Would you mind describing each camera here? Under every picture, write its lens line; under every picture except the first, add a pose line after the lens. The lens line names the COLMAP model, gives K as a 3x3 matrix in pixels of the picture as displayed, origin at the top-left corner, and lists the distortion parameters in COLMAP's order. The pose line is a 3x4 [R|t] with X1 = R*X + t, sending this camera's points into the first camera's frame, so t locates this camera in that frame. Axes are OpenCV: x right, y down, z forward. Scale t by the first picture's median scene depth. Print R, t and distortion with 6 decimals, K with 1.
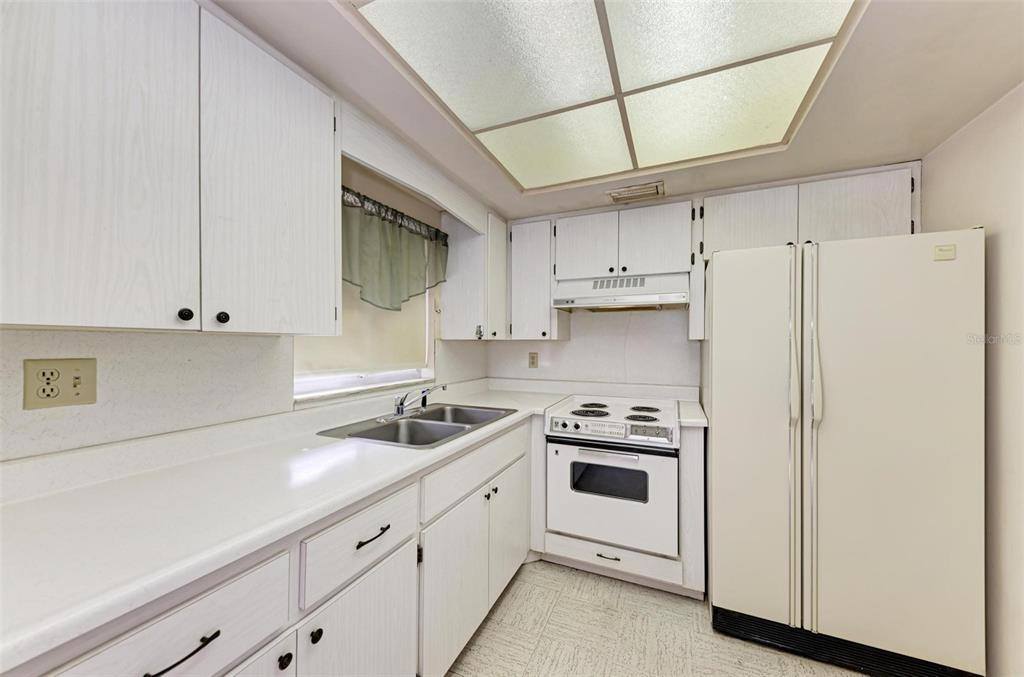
lens RADIAL K [[366.6, 0, 513.7], [0, 366.6, 344.5], [0, 0, 1]] dist [0.019942, -0.006149]
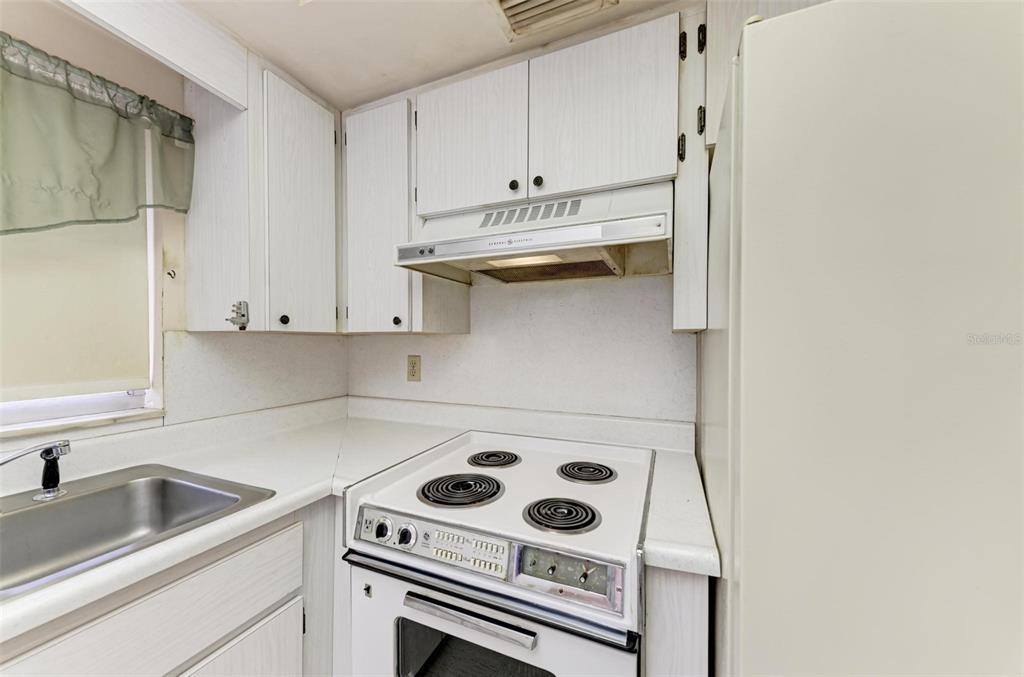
lens RADIAL K [[366.6, 0, 513.7], [0, 366.6, 344.5], [0, 0, 1]] dist [0.019942, -0.006149]
pose [[0.999943, -0.002055, 0.010432, 0.280474], [0.002002, 0.999985, 0.005092, 0.002997], [-0.010442, -0.005071, 0.999933, 0.558945]]
